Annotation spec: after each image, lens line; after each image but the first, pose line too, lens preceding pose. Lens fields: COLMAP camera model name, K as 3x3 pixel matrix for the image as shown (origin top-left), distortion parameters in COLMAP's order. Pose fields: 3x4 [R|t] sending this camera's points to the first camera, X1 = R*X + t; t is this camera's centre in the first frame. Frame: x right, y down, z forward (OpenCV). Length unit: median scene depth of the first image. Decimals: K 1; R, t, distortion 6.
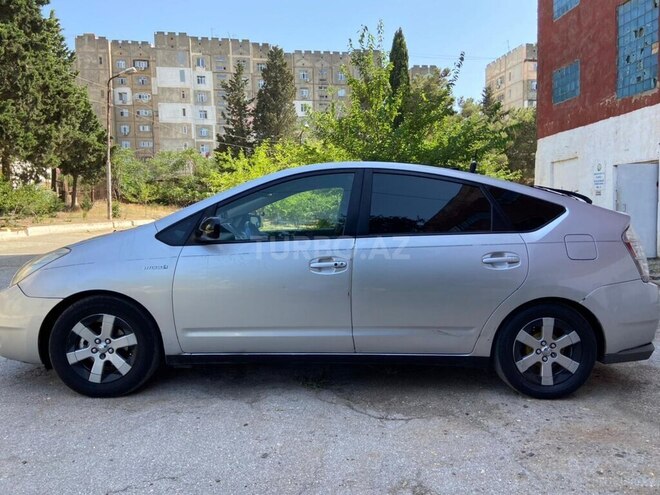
lens RADIAL K [[495.1, 0, 327.9], [0, 495.1, 241.1], [0, 0, 1]] dist [0.125842, -0.155779]
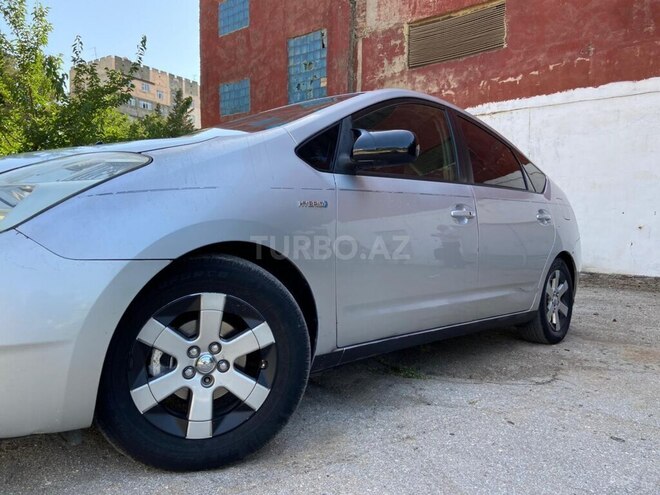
lens RADIAL K [[494.1, 0, 330.0], [0, 494.1, 247.5], [0, 0, 1]] dist [0.131145, -0.162938]
pose [[0.696620, -0.005020, 0.717422, -0.693121], [0.020264, 0.999714, -0.012681, 0.102469], [-0.717154, 0.023371, 0.696523, 0.561812]]
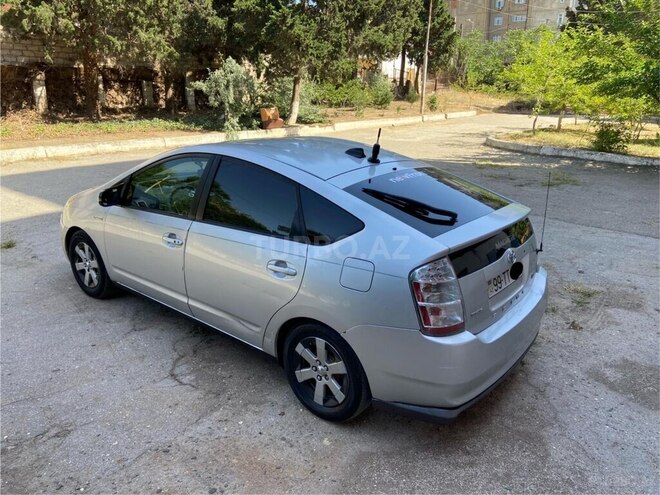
lens RADIAL K [[494.1, 0, 330.0], [0, 494.1, 247.5], [0, 0, 1]] dist [0.131145, -0.162938]
pose [[0.761769, 0.200351, -0.616091, 0.943733], [-0.047636, 0.965727, 0.255152, -0.236387], [0.646095, -0.165019, 0.745205, 0.346706]]
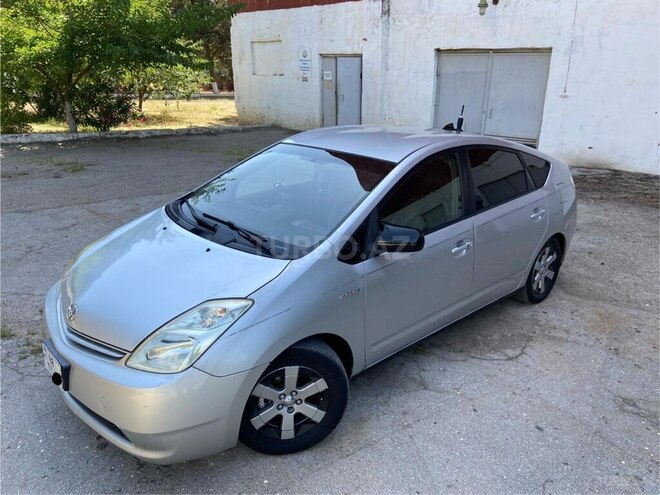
lens RADIAL K [[495.8, 0, 332.5], [0, 495.8, 248.4], [0, 0, 1]] dist [0.126920, -0.163850]
pose [[0.738491, -0.222483, 0.636500, -0.845167], [0.032325, 0.954590, 0.296164, -0.262173], [-0.673488, -0.198140, 0.712147, 0.400365]]
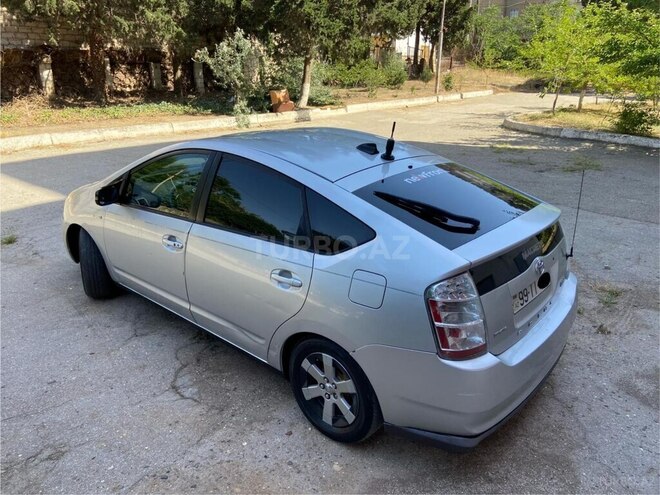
lens RADIAL K [[494.2, 0, 335.9], [0, 494.2, 246.3], [0, 0, 1]] dist [0.128168, -0.154977]
pose [[0.753496, 0.218688, -0.620016, 0.894170], [-0.037640, 0.955860, 0.291403, -0.262486], [0.656374, -0.196234, 0.728468, 0.414465]]
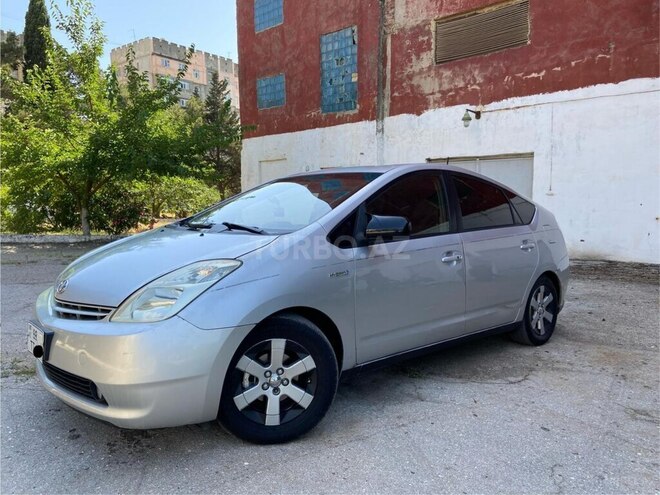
lens RADIAL K [[495.1, 0, 327.9], [0, 495.1, 241.1], [0, 0, 1]] dist [0.125842, -0.155779]
pose [[0.748382, -0.046009, 0.661670, -0.875246], [0.035327, 0.998940, 0.029504, -0.029654], [-0.662326, 0.001294, 0.749214, 0.344332]]
